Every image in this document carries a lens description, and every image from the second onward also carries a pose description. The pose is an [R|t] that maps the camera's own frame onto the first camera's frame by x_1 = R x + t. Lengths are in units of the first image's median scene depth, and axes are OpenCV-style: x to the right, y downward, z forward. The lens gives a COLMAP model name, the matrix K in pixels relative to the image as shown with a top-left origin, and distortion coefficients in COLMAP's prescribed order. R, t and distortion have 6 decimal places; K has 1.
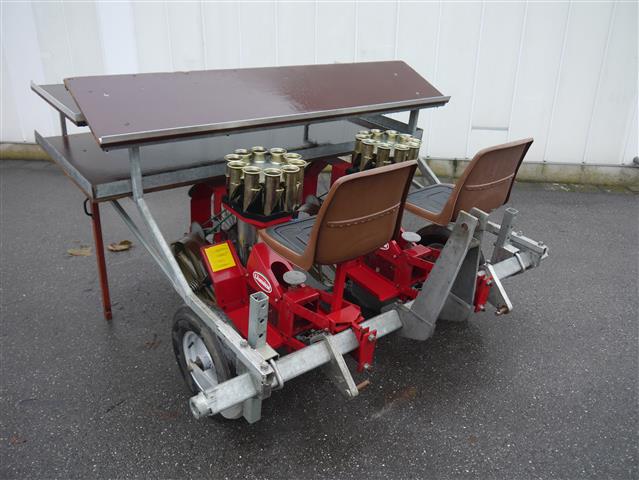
lens RADIAL K [[529.0, 0, 321.2], [0, 529.0, 240.9], [0, 0, 1]] dist [-0.031197, -0.004218]
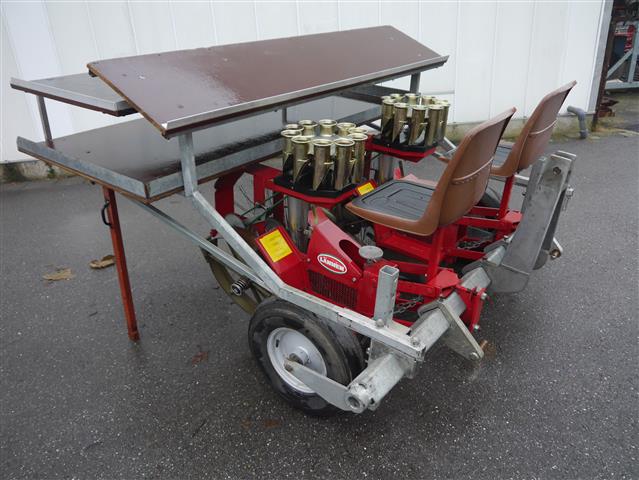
lens RADIAL K [[529.0, 0, 321.2], [0, 529.0, 240.9], [0, 0, 1]] dist [-0.031197, -0.004218]
pose [[0.969959, -0.156415, 0.186315, -0.309437], [0.153387, 0.987691, 0.030651, 0.006152], [-0.188816, -0.001152, 0.982012, 0.089176]]
